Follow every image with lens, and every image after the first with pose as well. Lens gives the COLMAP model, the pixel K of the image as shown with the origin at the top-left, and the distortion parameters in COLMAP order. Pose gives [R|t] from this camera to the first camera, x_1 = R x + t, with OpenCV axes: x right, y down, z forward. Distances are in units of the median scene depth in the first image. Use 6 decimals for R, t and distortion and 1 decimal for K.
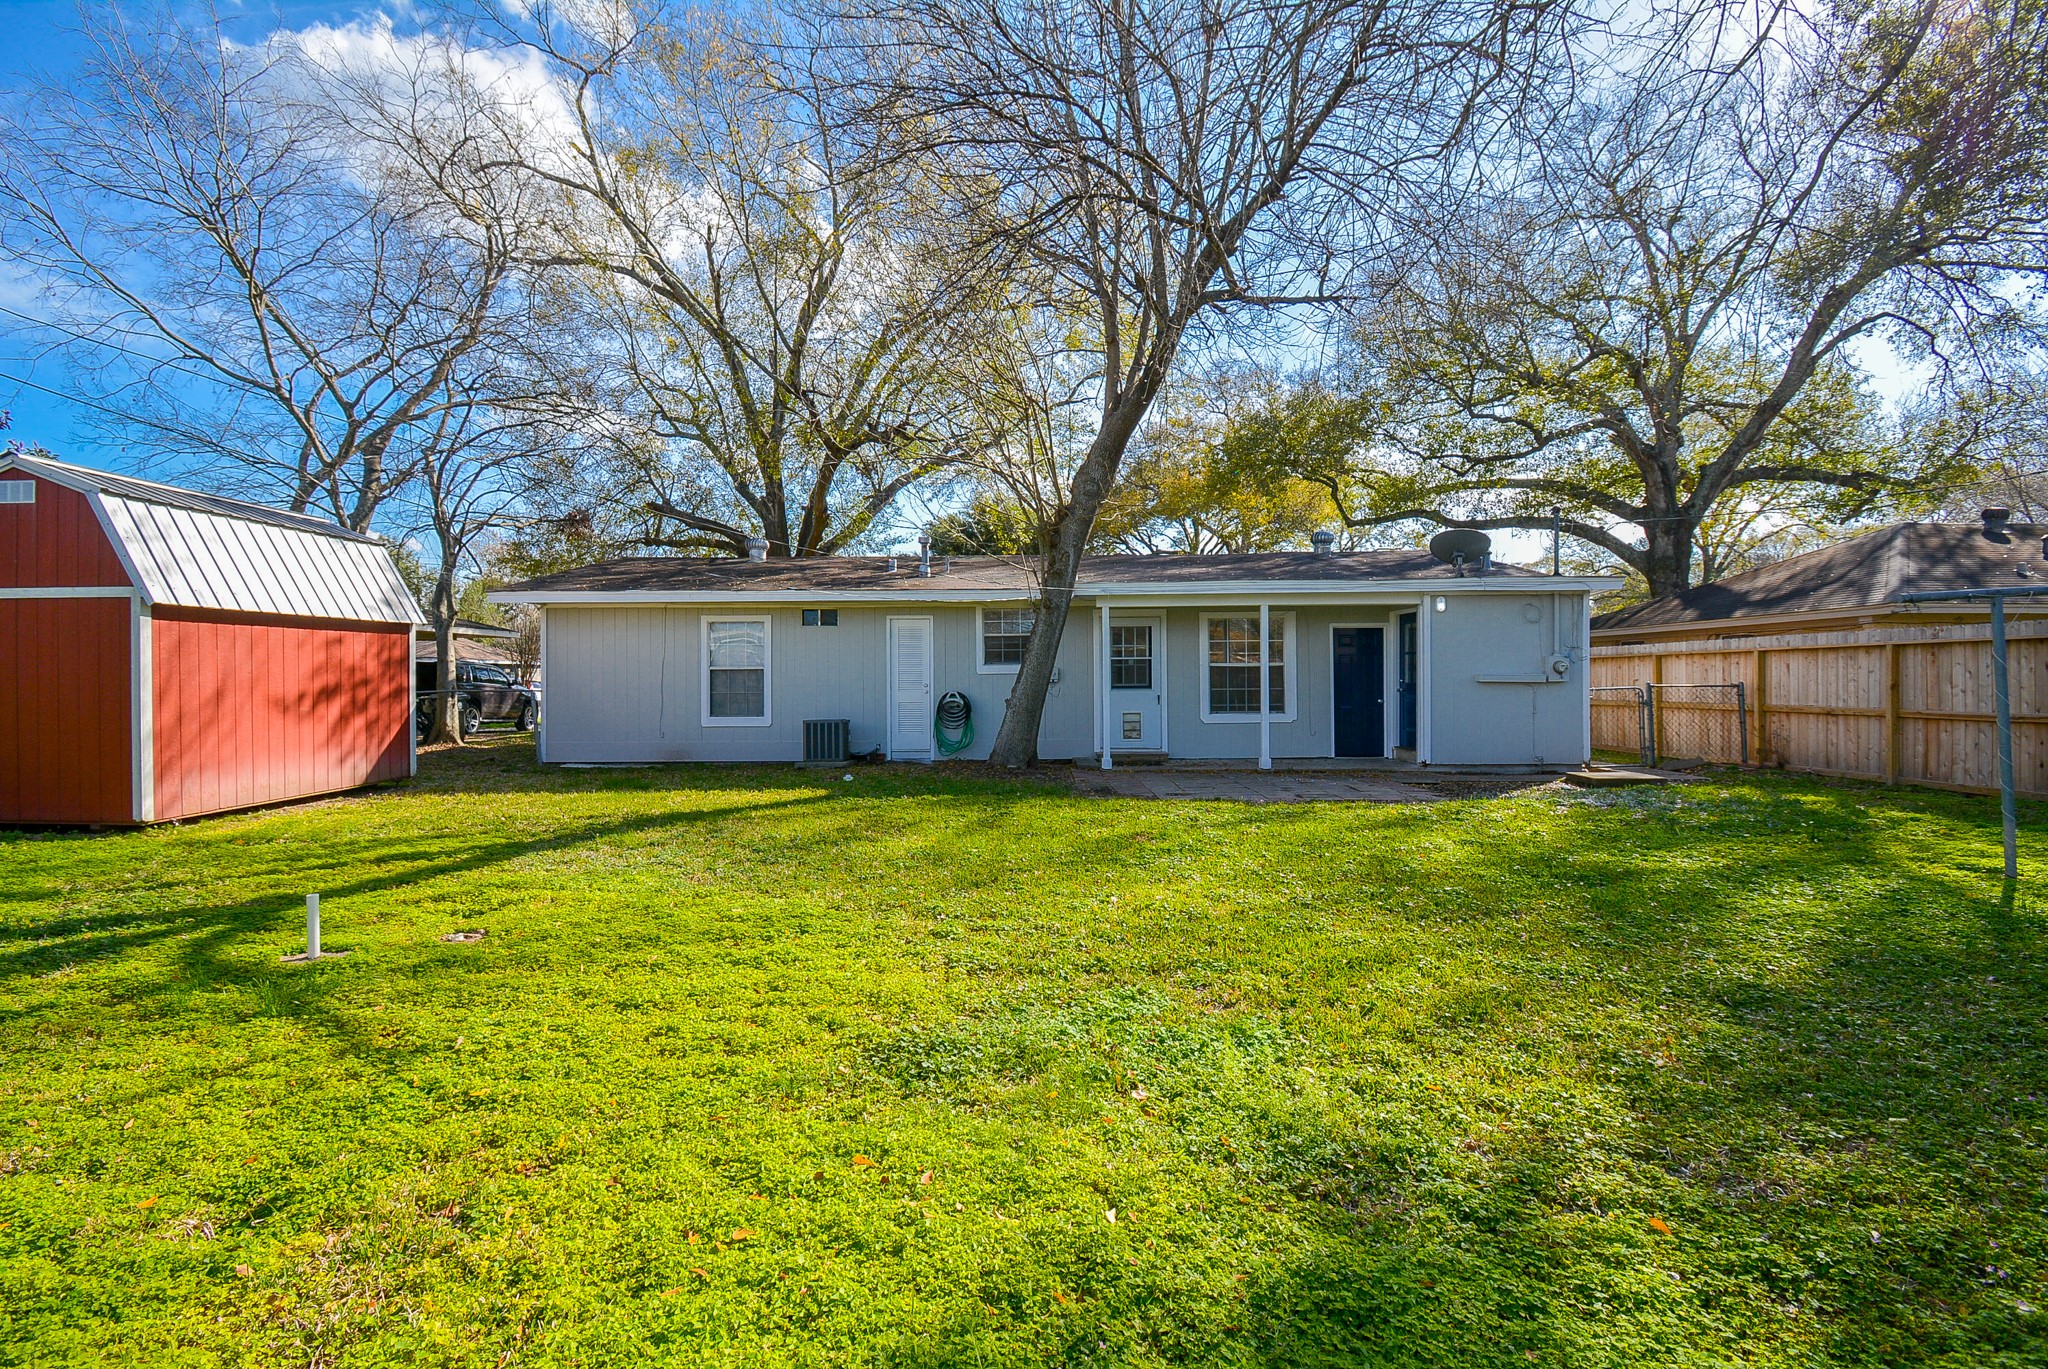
lens RADIAL K [[896.1, 0, 1018.0], [0, 896.1, 679.7], [0, 0, 1]] dist [0.021555, -0.024886]
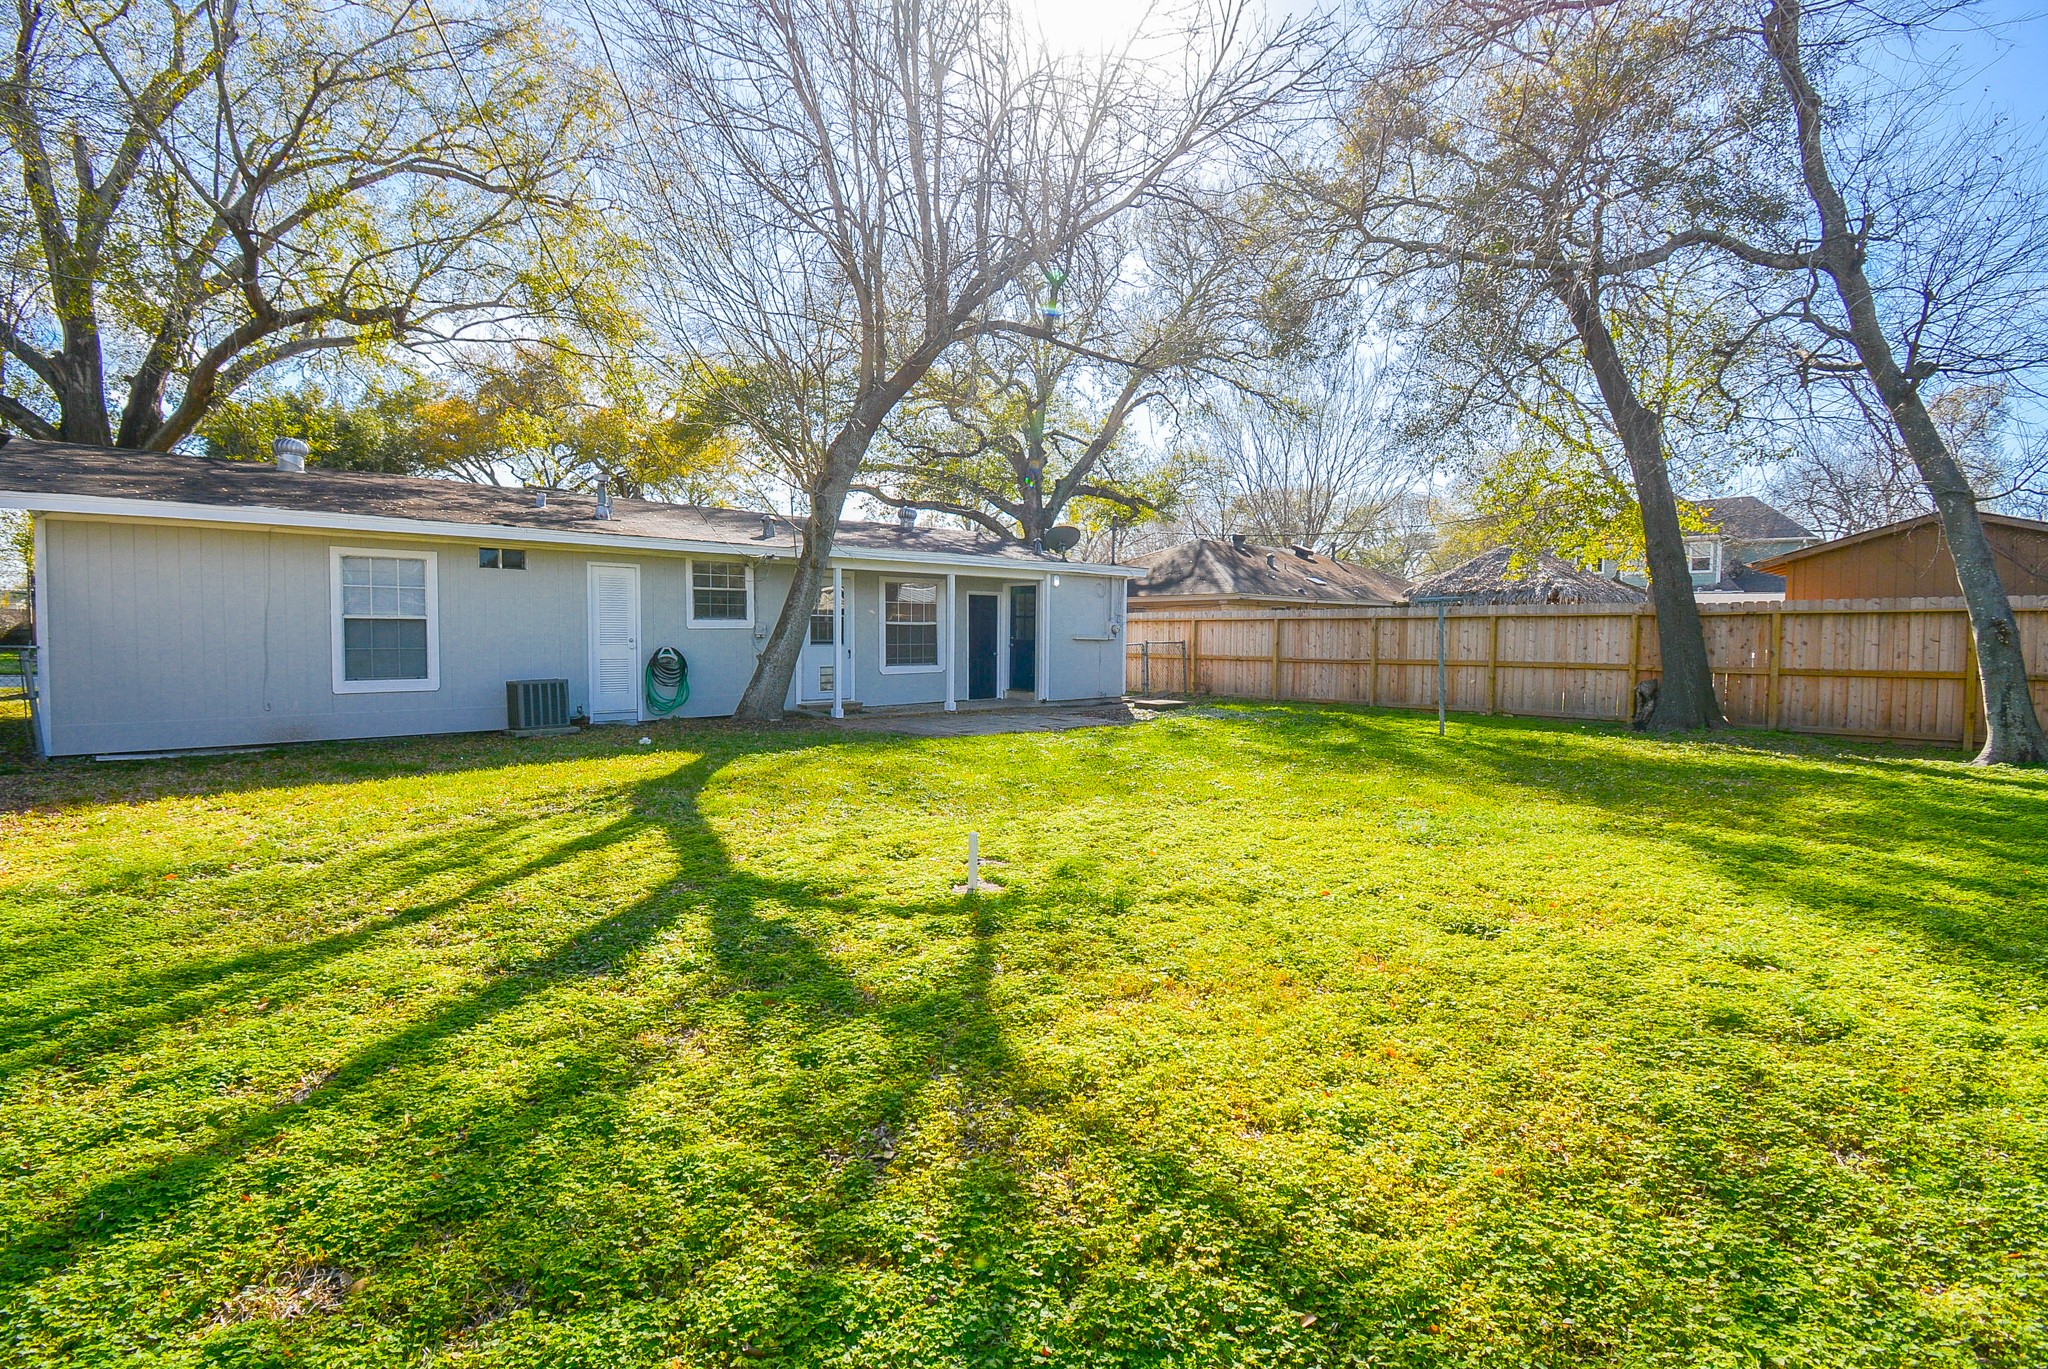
lens RADIAL K [[918.5, 0, 1015.8], [0, 918.5, 669.9], [0, 0, 1]] dist [0.022472, -0.026164]
pose [[0.724127, -0.019204, 0.689400, -0.478732], [-0.010194, 0.999205, 0.038541, -0.003887], [-0.689592, -0.034936, 0.723355, 0.042671]]
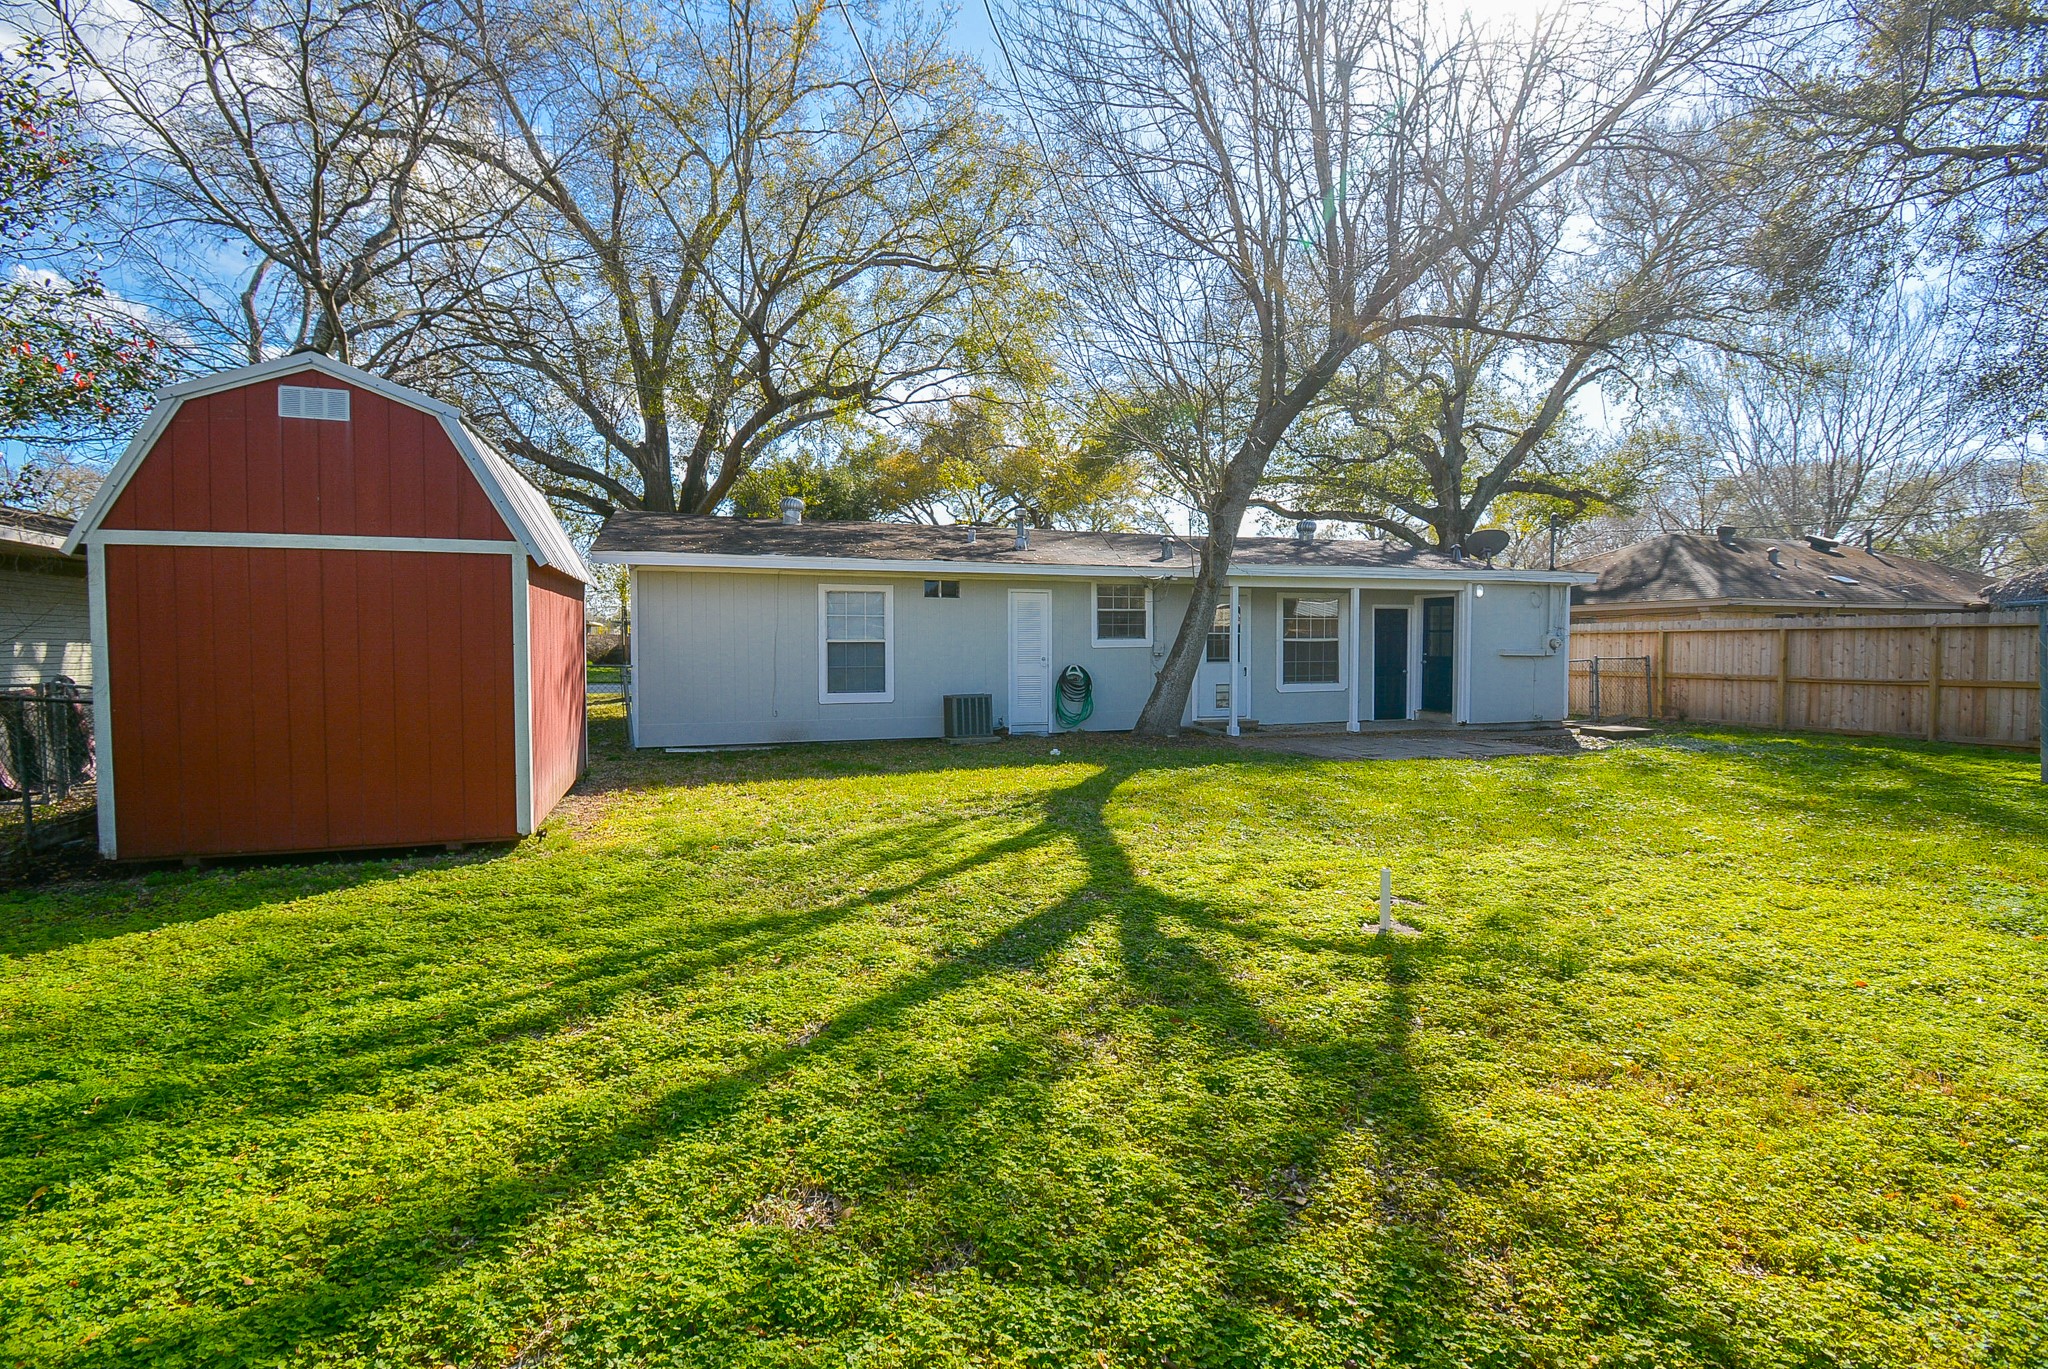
lens RADIAL K [[914.1, 0, 1023.0], [0, 914.1, 671.2], [0, 0, 1]] dist [0.028078, -0.032509]
pose [[0.940662, -0.007046, 0.339273, -0.482261], [-0.001926, 0.999657, 0.026102, -0.006859], [-0.339340, -0.025206, 0.940326, 0.042357]]
